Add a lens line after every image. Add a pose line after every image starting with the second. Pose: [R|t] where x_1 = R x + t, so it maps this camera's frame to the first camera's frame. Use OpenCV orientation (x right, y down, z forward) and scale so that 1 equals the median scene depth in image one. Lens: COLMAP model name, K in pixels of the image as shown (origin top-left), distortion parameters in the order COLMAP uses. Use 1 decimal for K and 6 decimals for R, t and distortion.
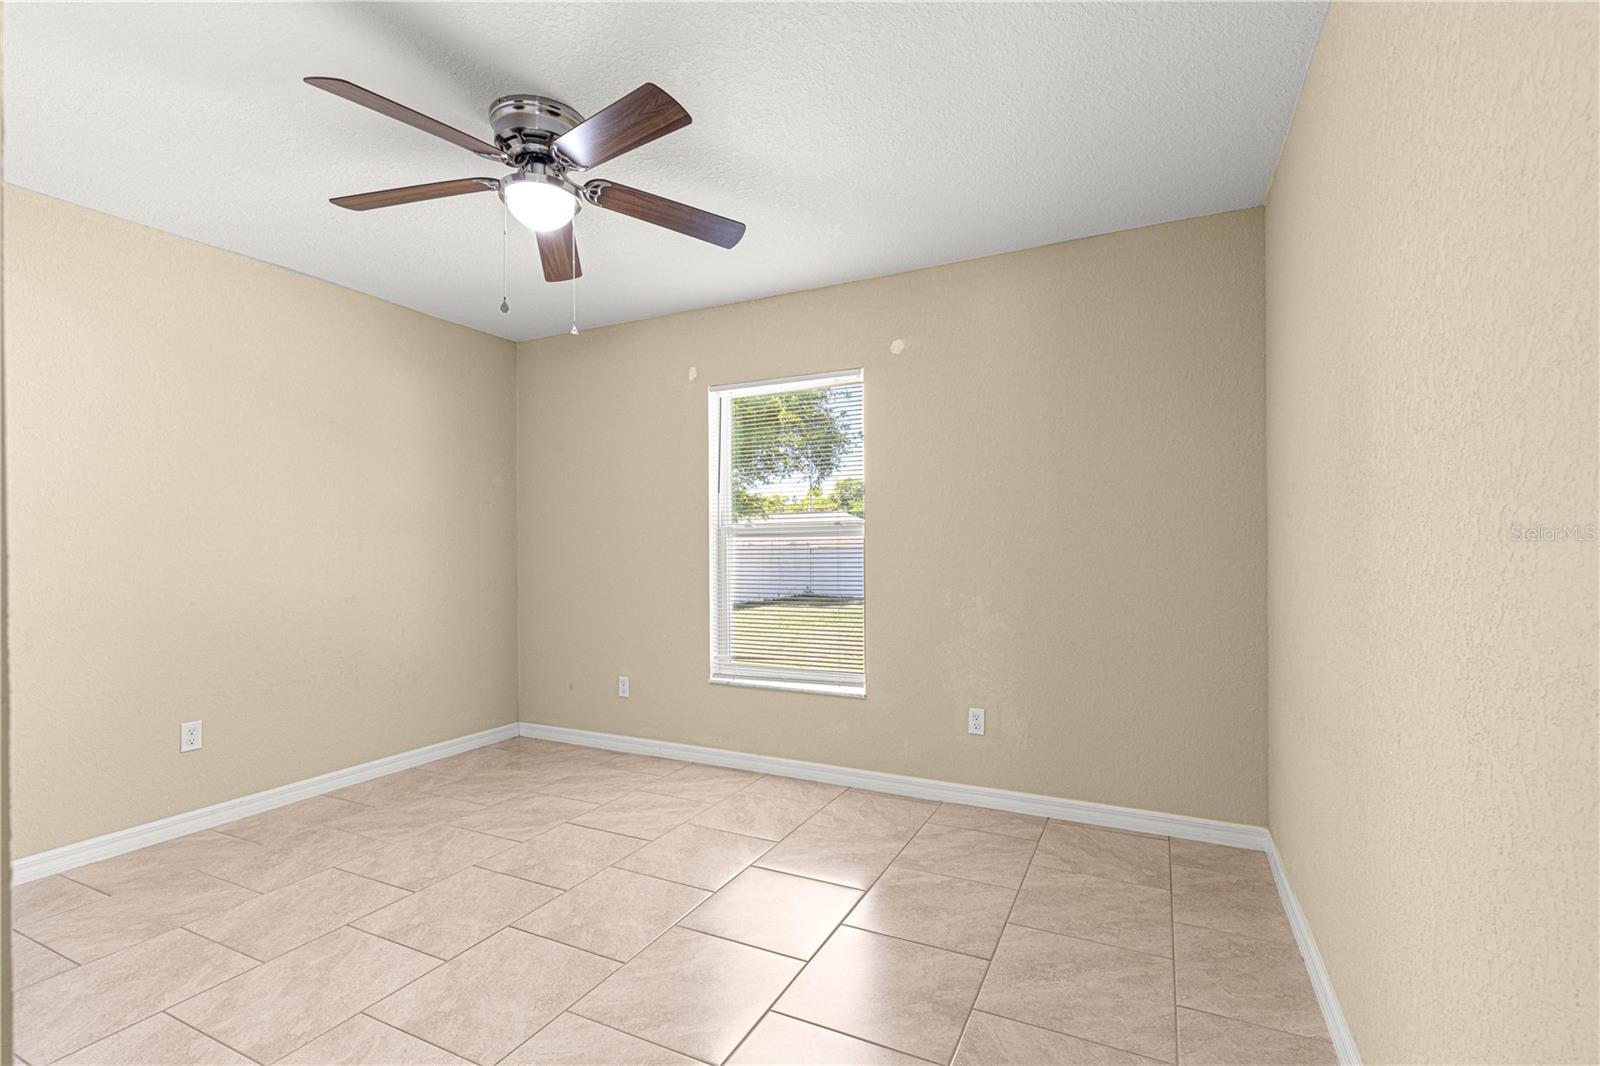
lens RADIAL K [[715.9, 0, 798.3], [0, 715.9, 544.4], [0, 0, 1]] dist [0.007188, -0.000314]
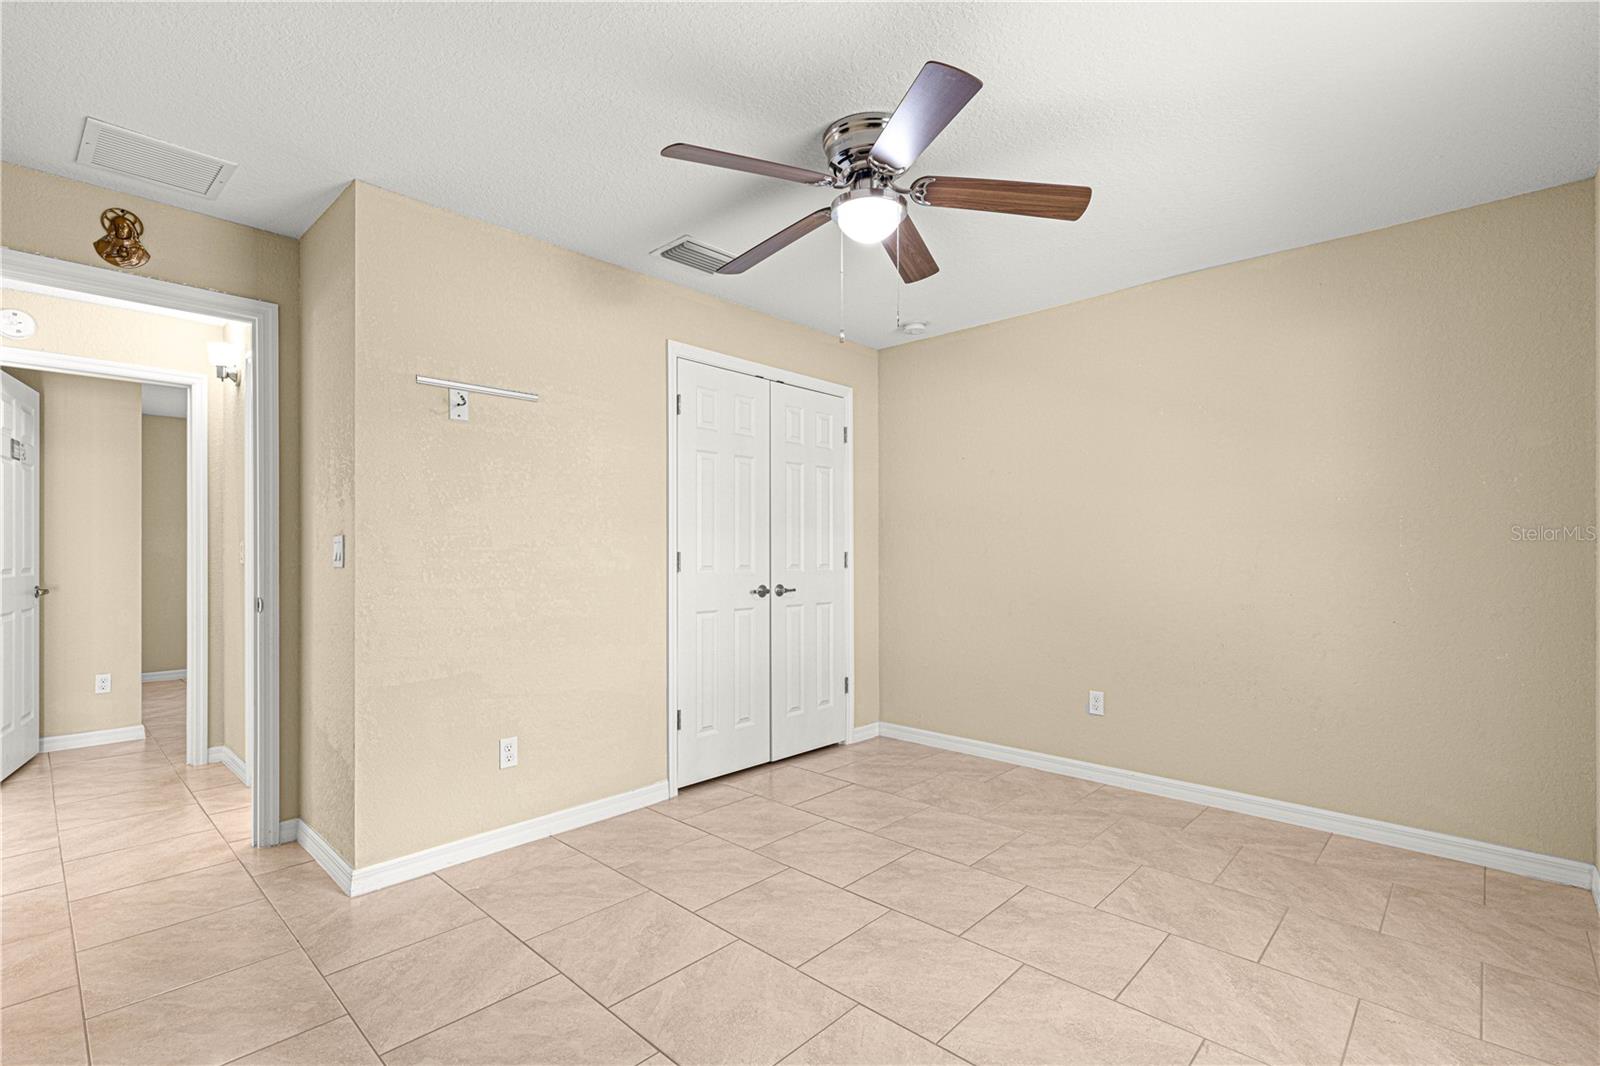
lens RADIAL K [[715.9, 0, 798.3], [0, 715.9, 544.4], [0, 0, 1]] dist [0.007188, -0.000314]
pose [[-0.276116, -0.002363, -0.961122, 0.460152], [0.006965, 0.999966, -0.004459, -0.004084], [0.961099, -0.007925, -0.276090, 0.814965]]
